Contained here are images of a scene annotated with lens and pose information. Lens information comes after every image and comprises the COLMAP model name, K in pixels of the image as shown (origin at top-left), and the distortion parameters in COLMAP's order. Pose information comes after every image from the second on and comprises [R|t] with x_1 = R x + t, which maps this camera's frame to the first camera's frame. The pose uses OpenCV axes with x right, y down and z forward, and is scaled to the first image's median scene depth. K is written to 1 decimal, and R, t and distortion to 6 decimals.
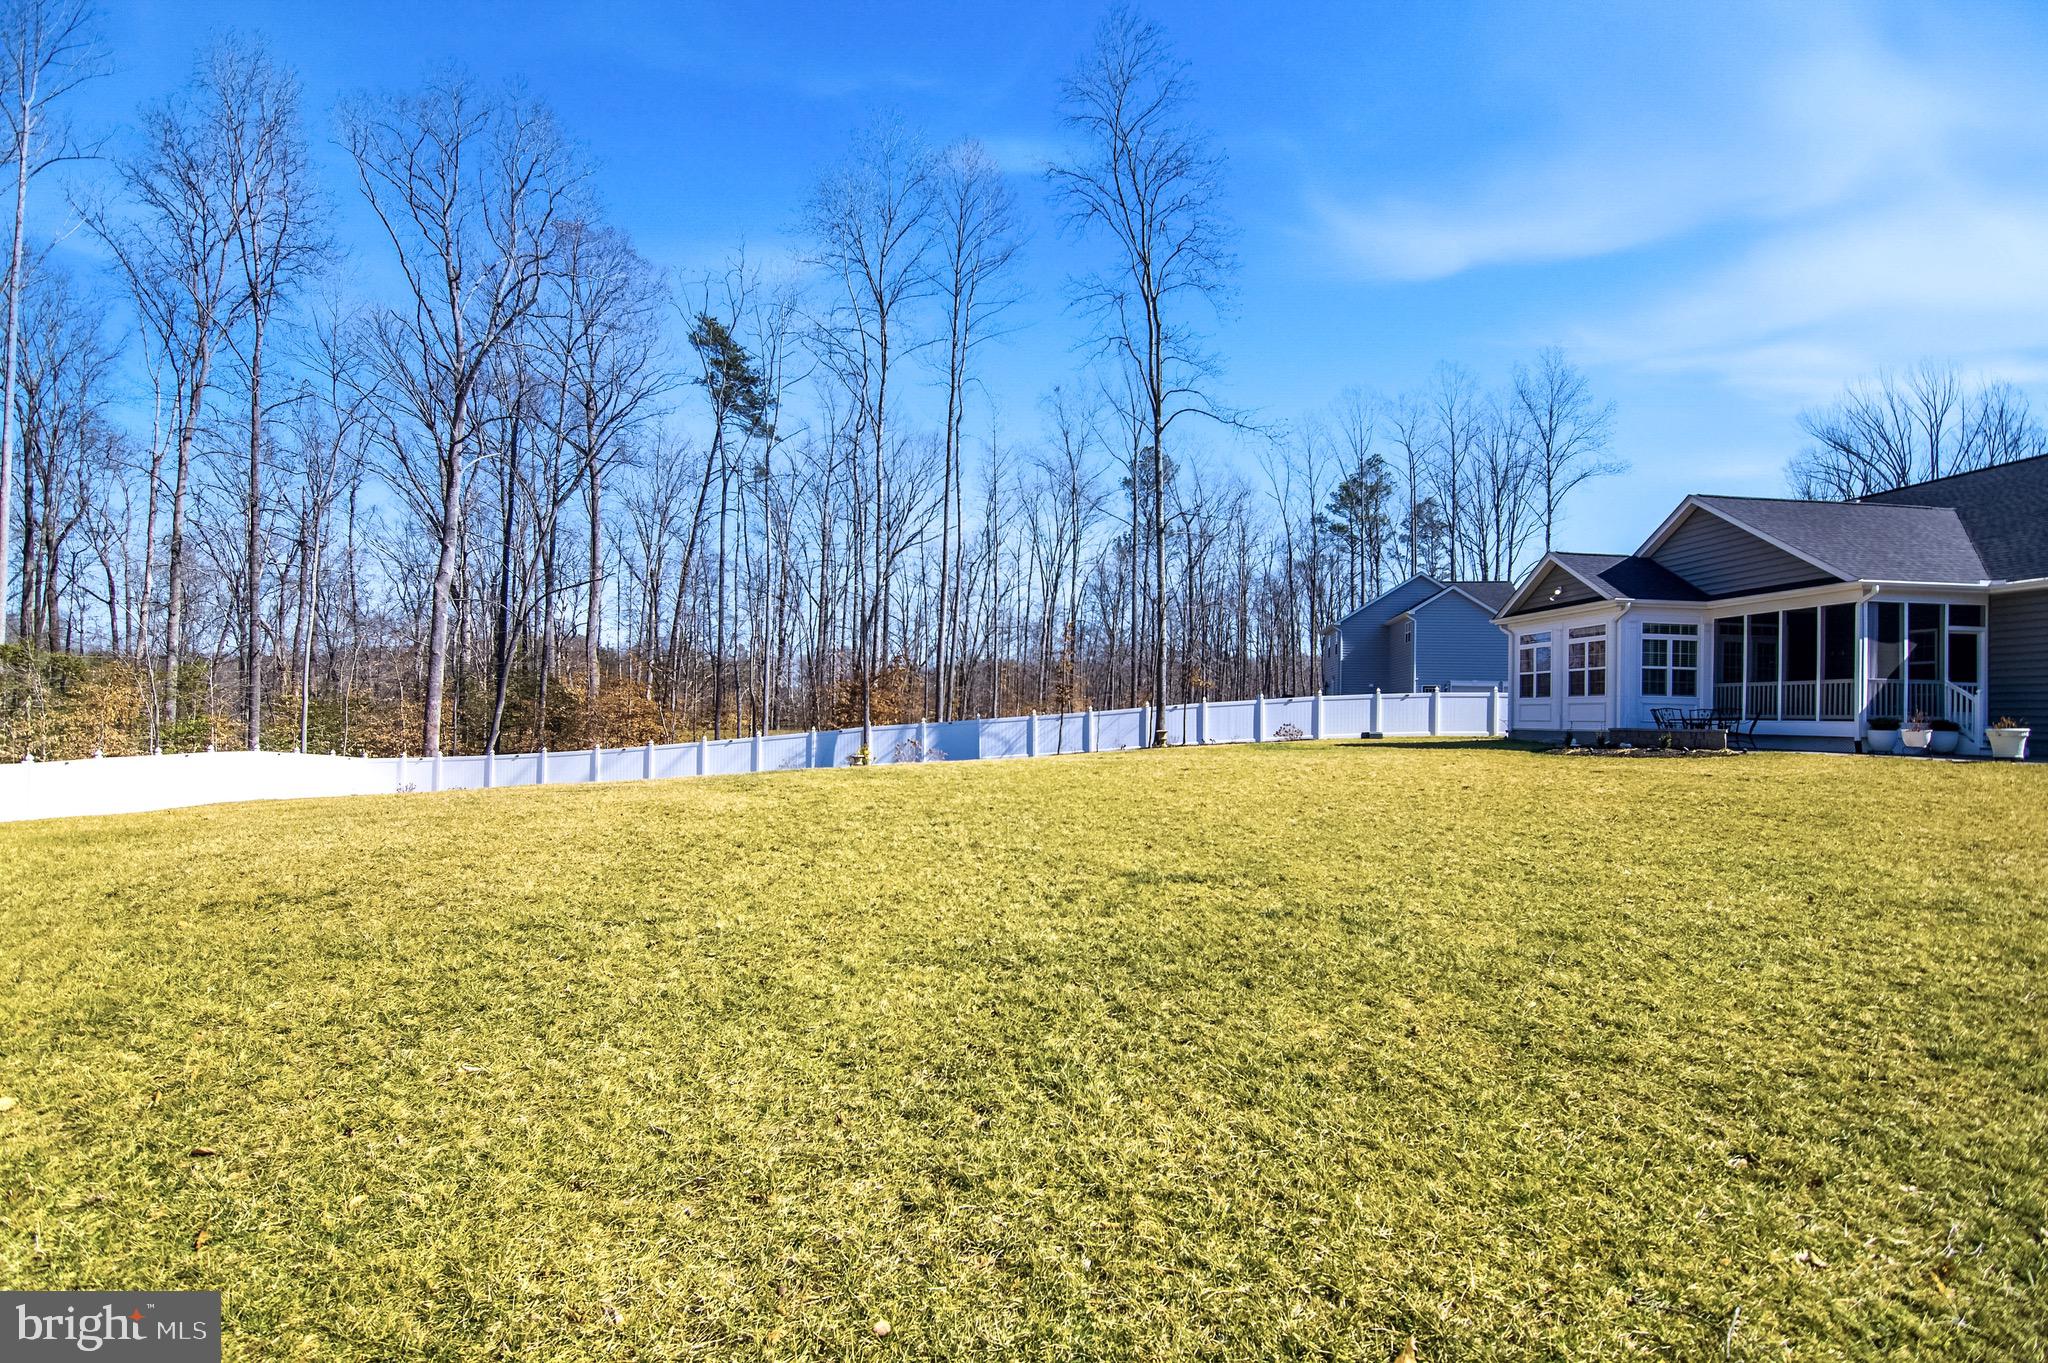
lens RADIAL K [[1012.7, 0, 1019.2], [0, 1012.7, 704.7], [0, 0, 1]] dist [-0.022335, -0.000285]
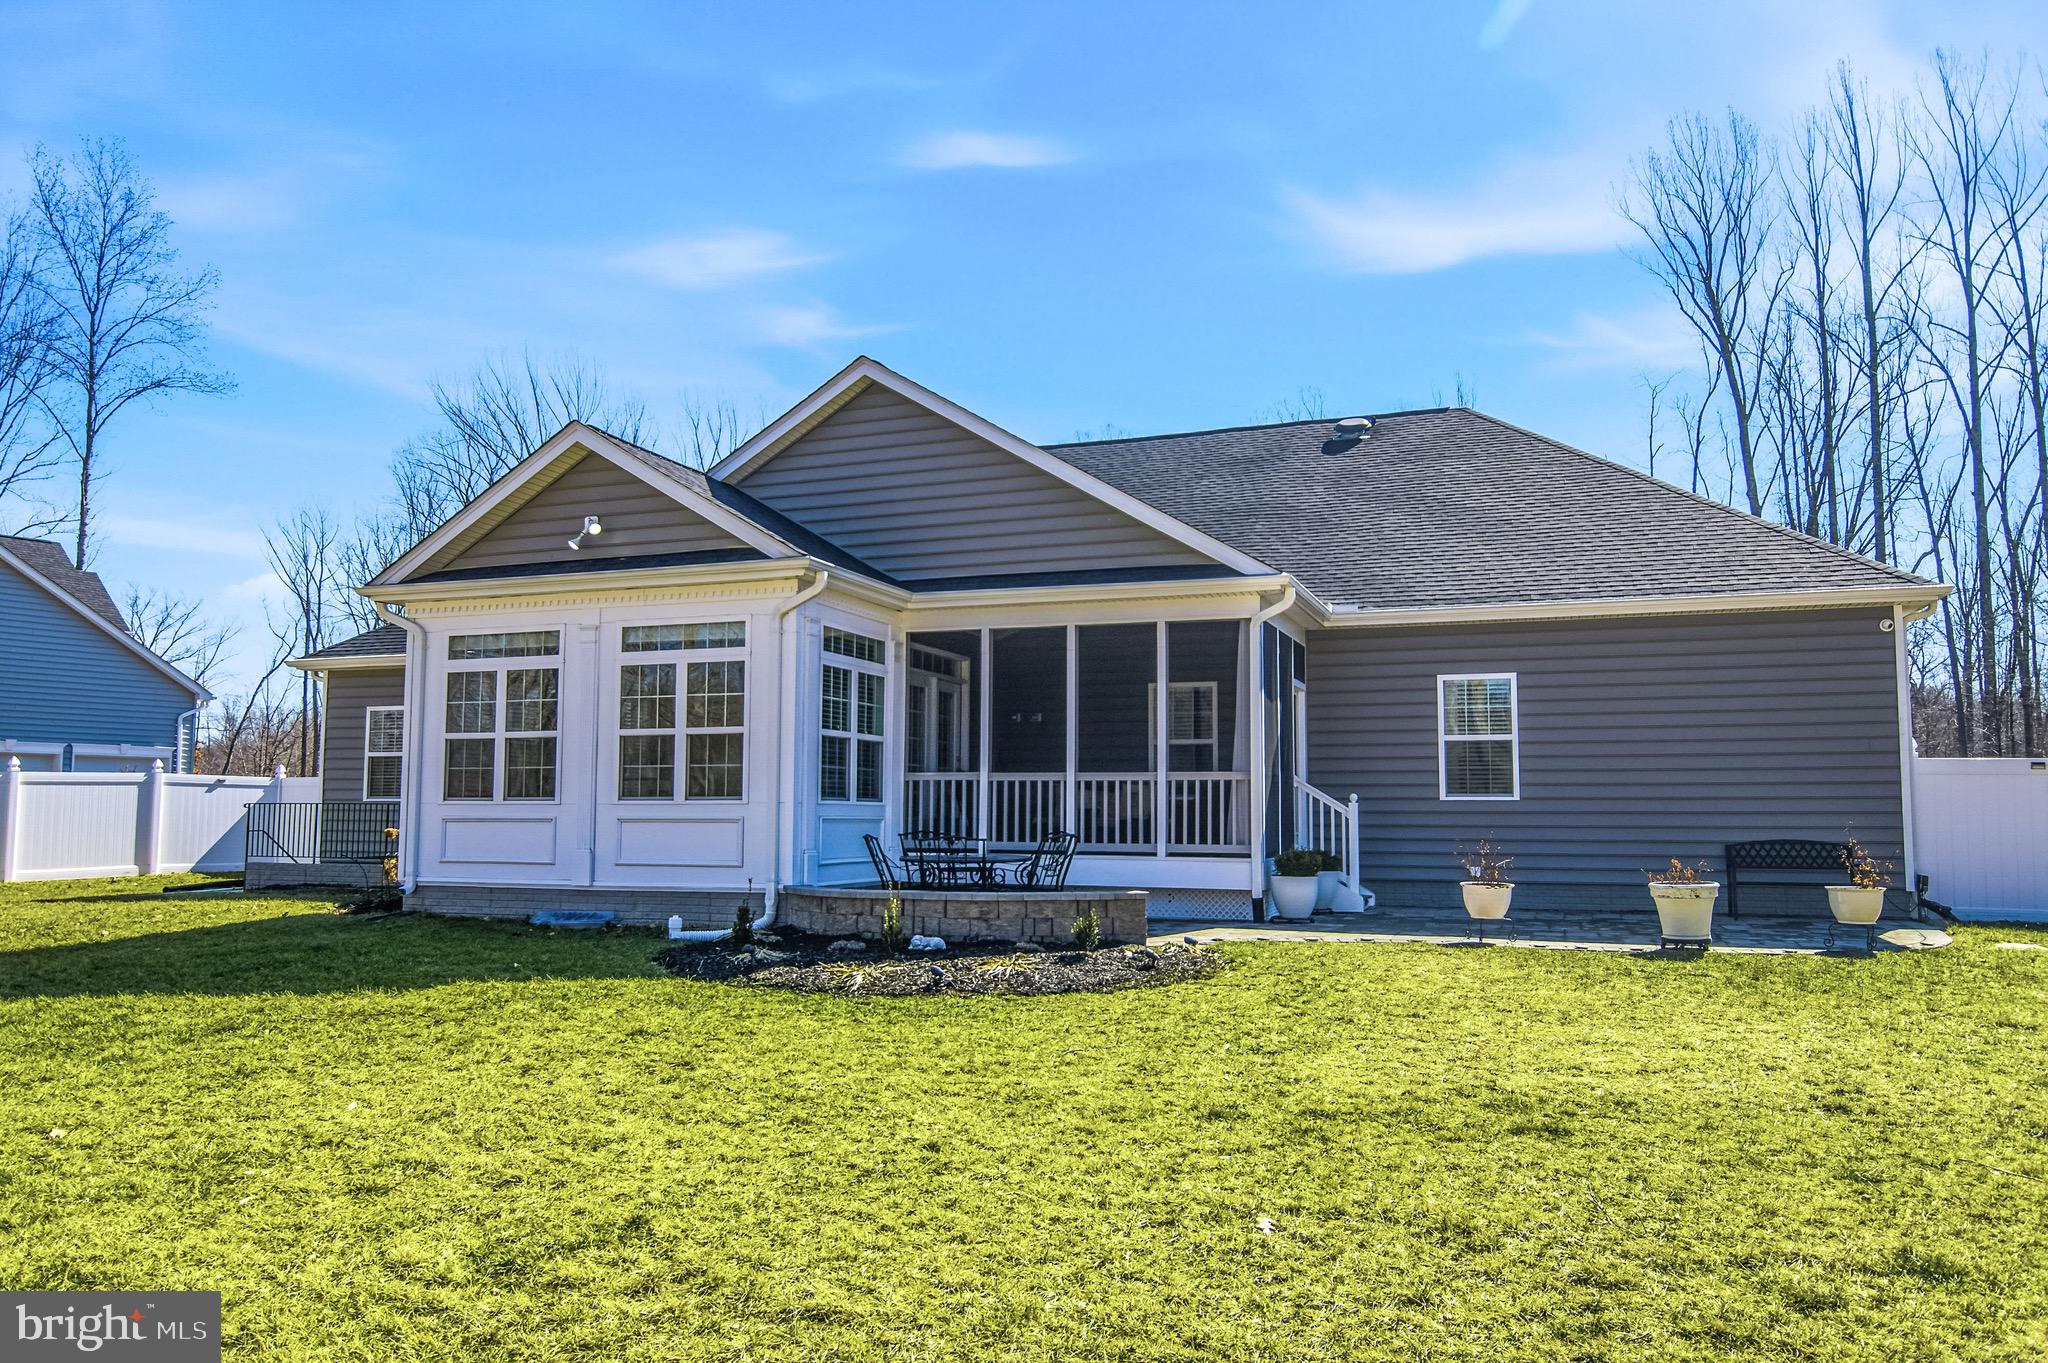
lens RADIAL K [[1496.1, 0, 1018.6], [0, 1496.1, 713.1], [0, 0, 1]] dist [-0.034760, -0.001110]
pose [[0.432063, 0.048524, 0.900537, 0.102434], [-0.007581, 0.998712, -0.050176, -0.015036], [-0.901812, 0.014853, 0.431874, 0.659806]]
